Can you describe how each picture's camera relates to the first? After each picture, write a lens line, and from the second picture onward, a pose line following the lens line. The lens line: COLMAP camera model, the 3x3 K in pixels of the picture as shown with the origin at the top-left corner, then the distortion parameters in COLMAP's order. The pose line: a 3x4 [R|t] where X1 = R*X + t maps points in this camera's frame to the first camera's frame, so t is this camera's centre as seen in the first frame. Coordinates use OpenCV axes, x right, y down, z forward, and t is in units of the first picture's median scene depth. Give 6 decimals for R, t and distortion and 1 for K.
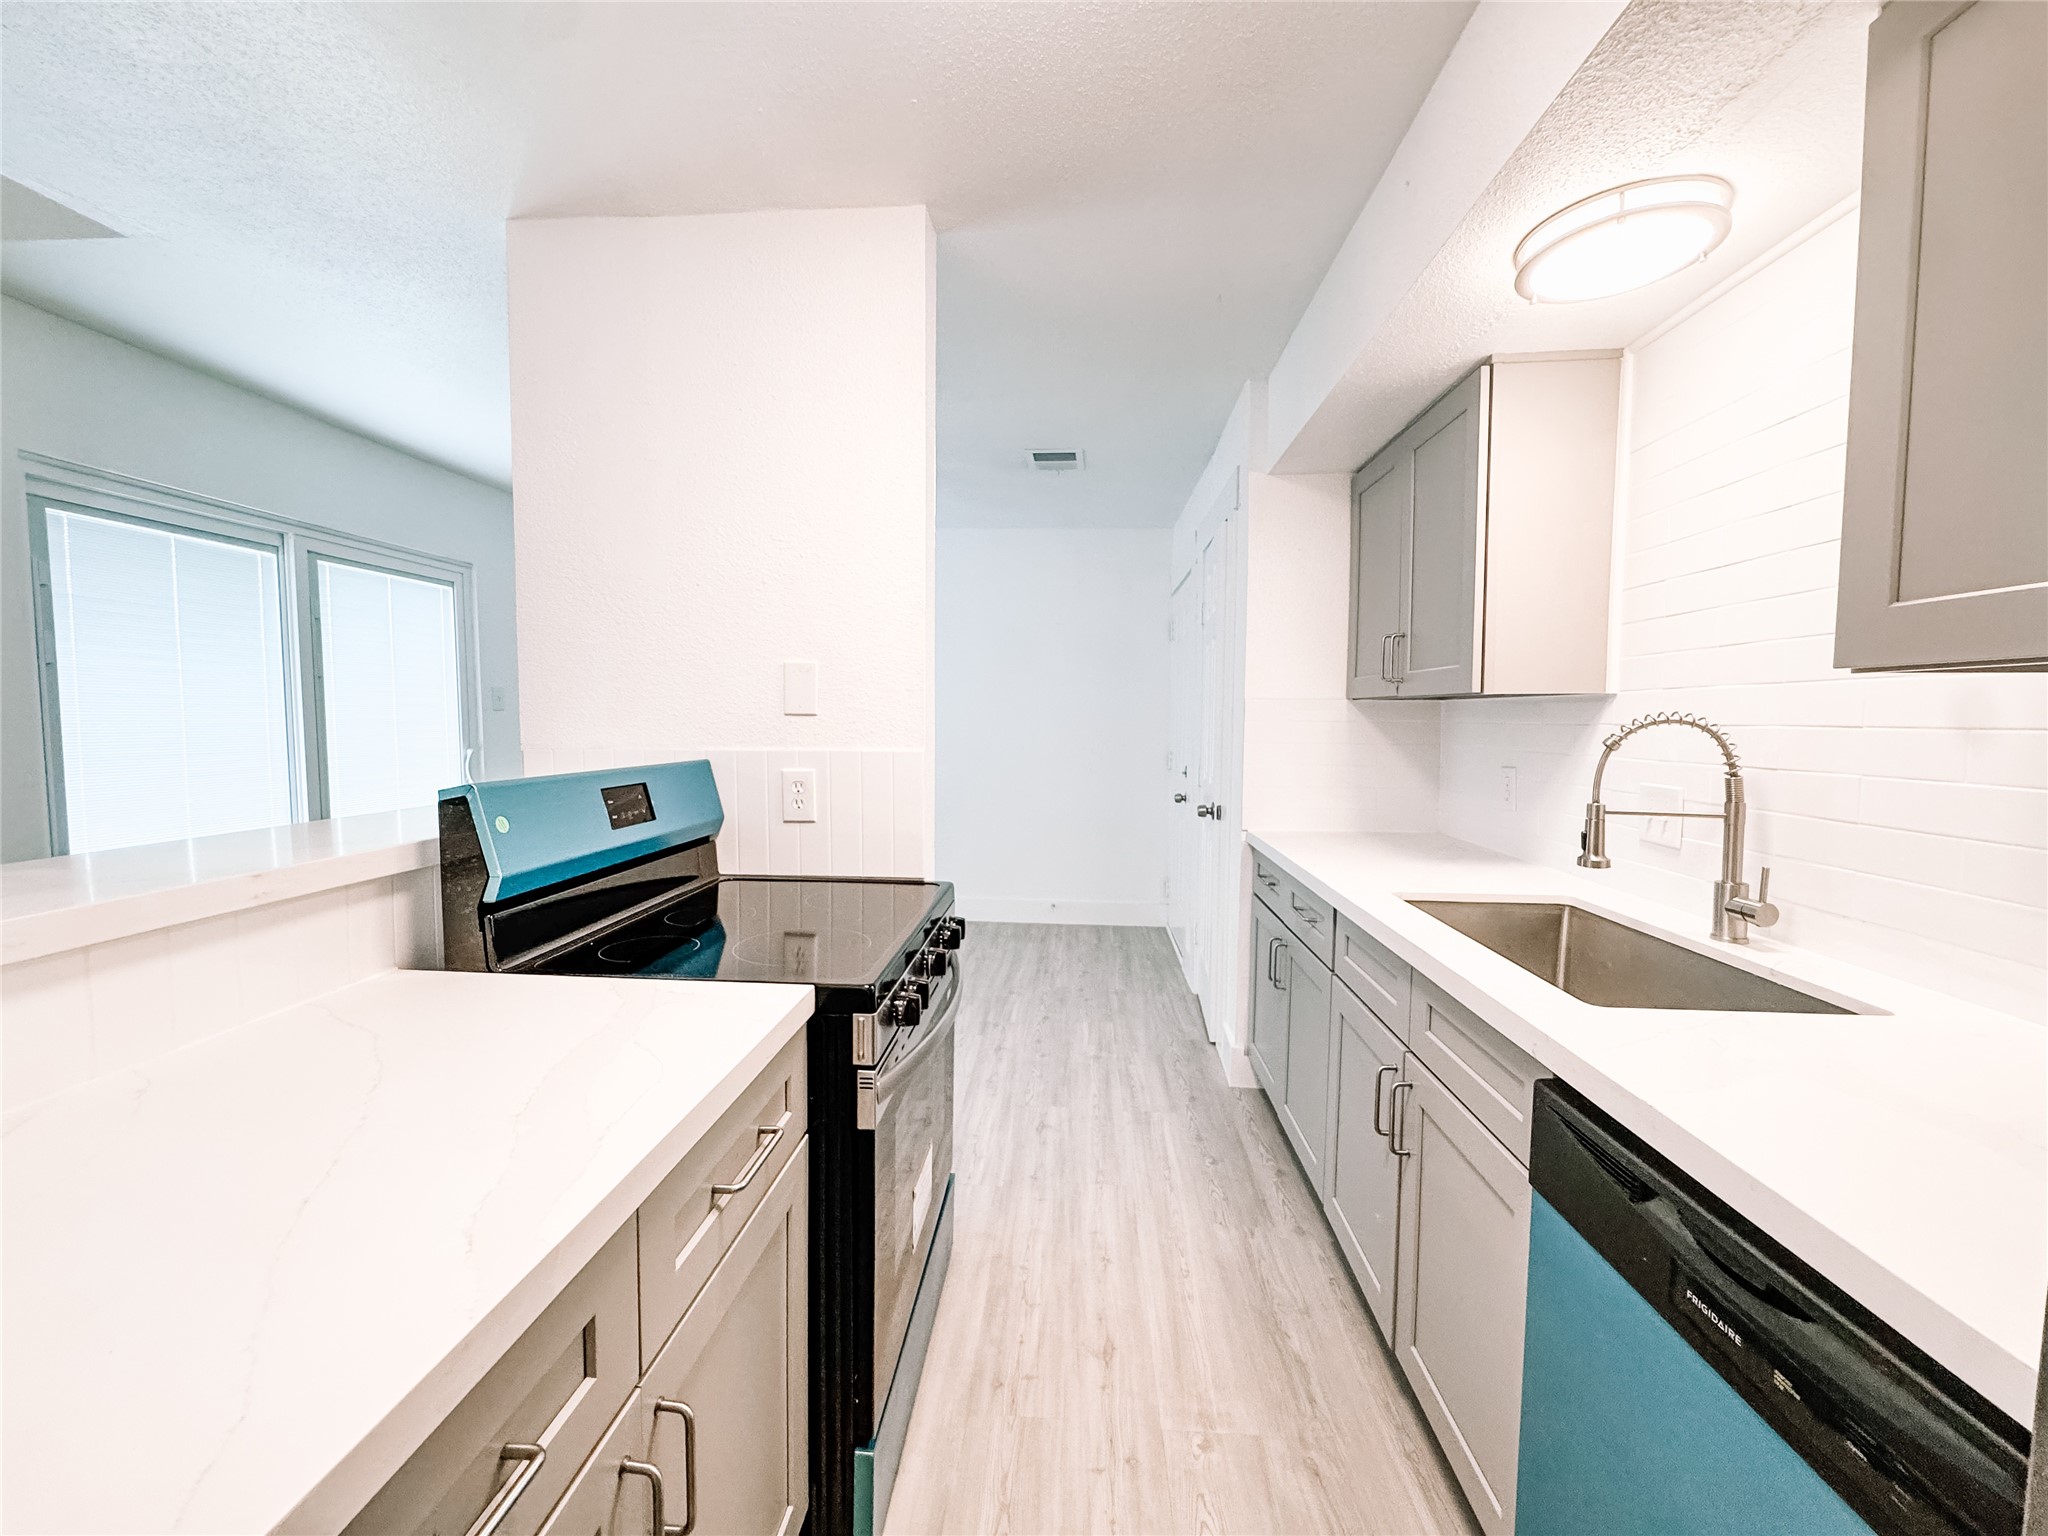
lens RADIAL K [[821.3, 0, 1024.3], [0, 821.3, 763.0], [0, 0, 1]] dist [-0.001417, -0.000702]
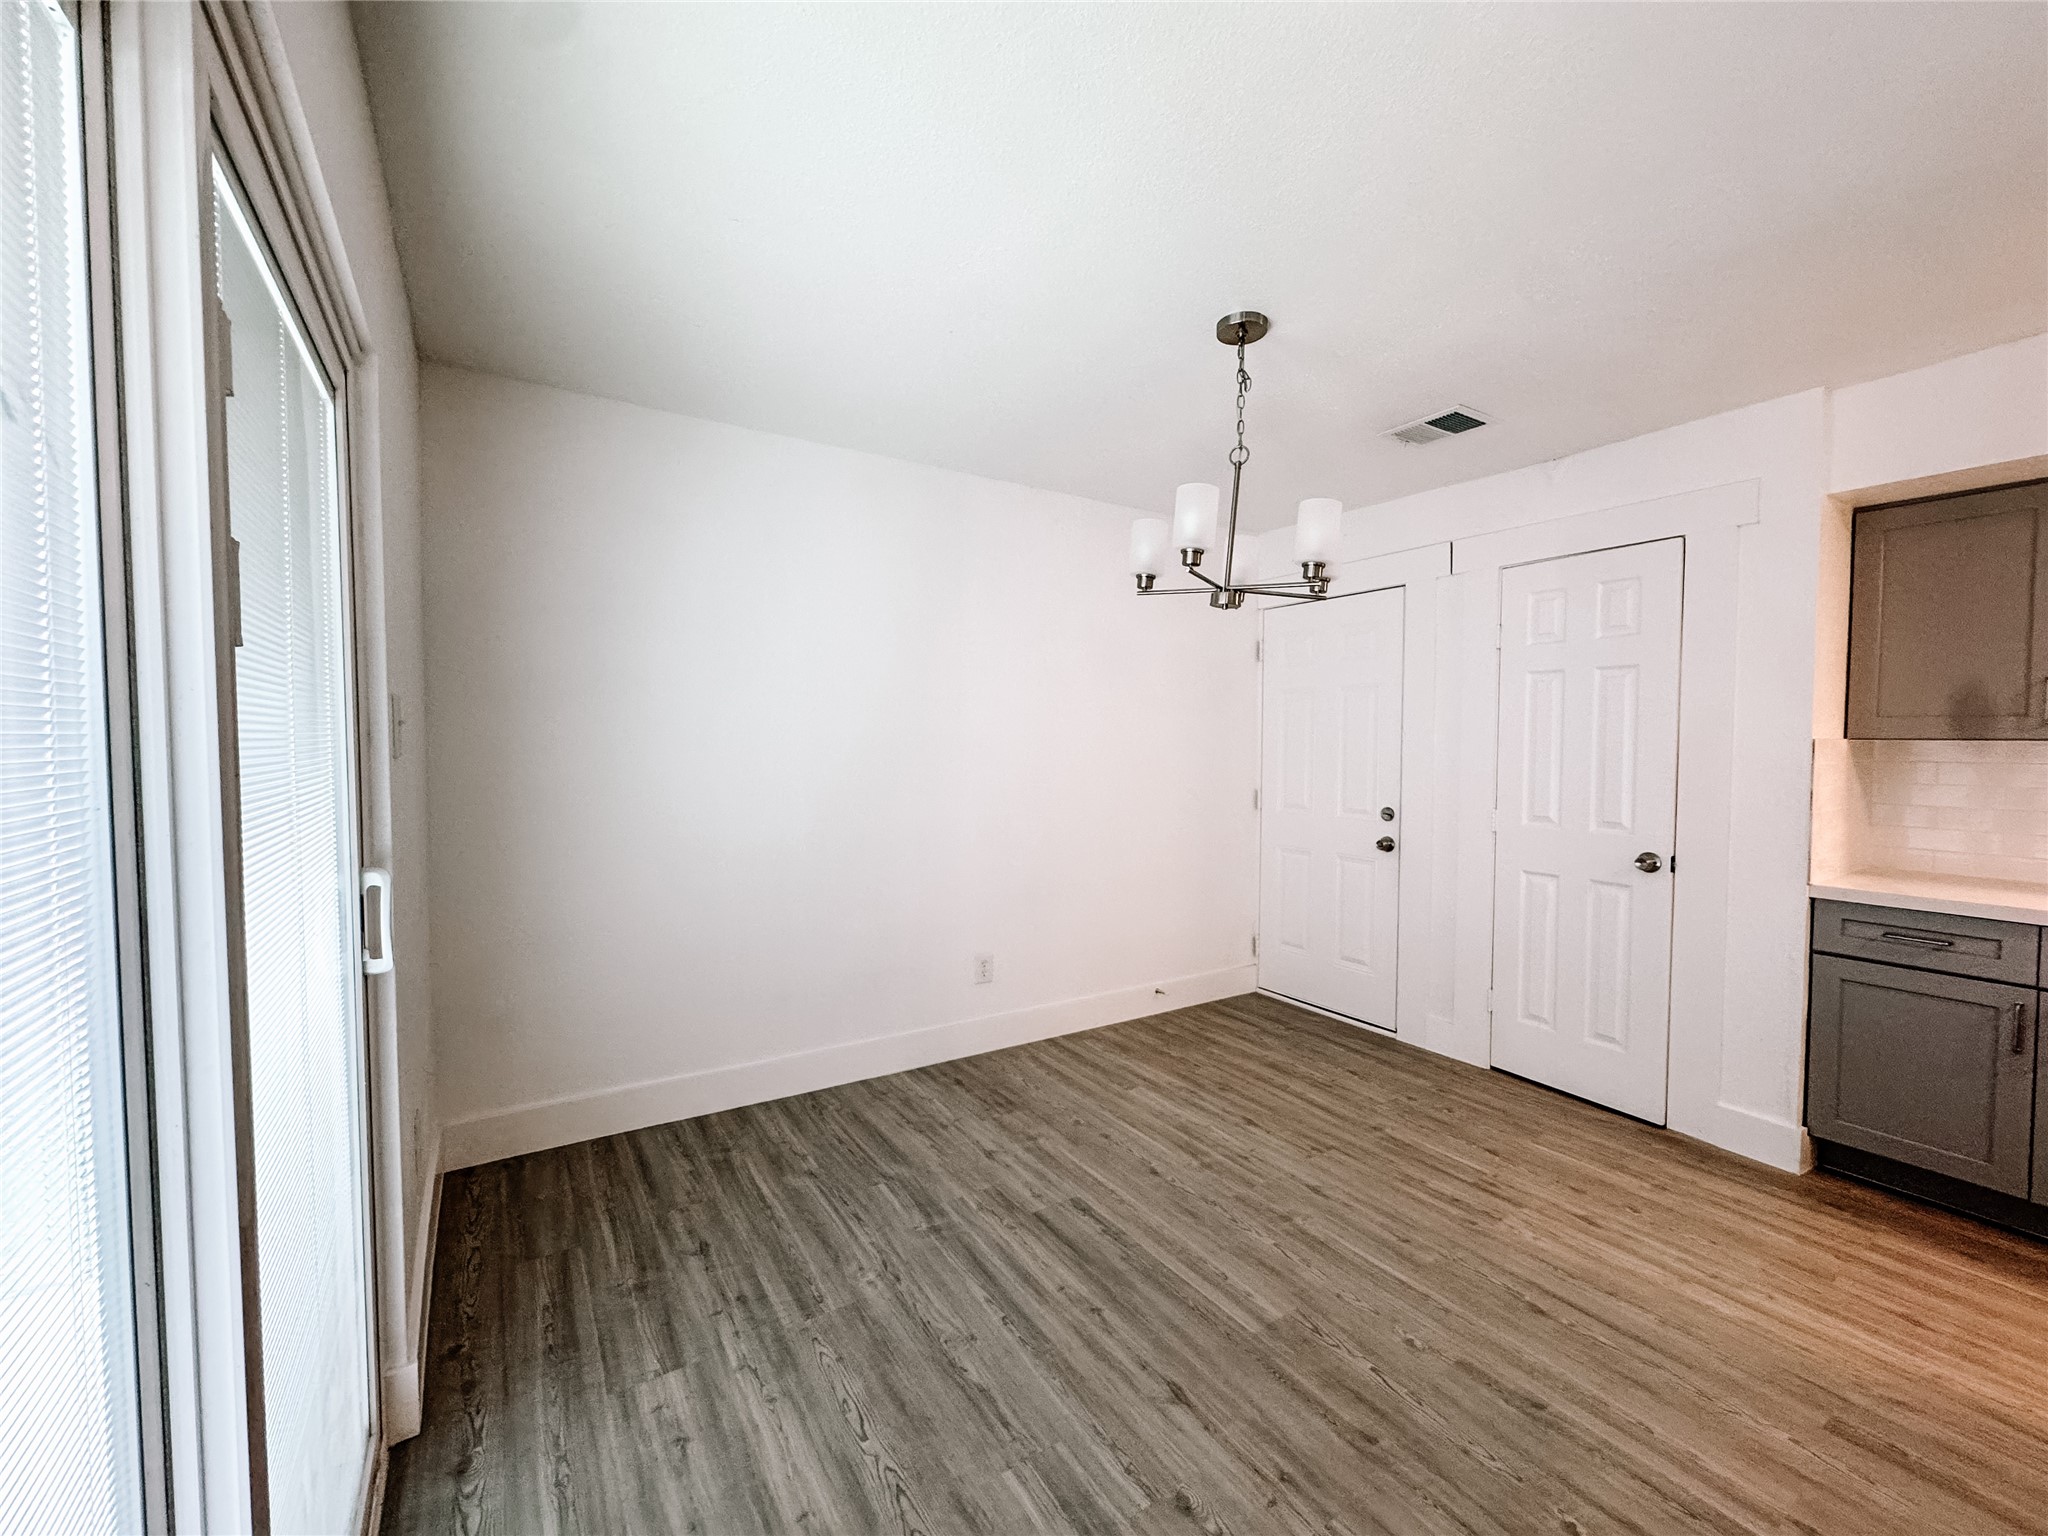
lens RADIAL K [[821.3, 0, 1026.3], [0, 821.3, 778.3], [0, 0, 1]] dist [-0.001417, -0.000702]
pose [[0.797668, -0.030954, 0.602302, -0.597626], [0.033483, 0.999415, 0.007019, -0.042794], [-0.602166, 0.014568, 0.798238, 0.507900]]
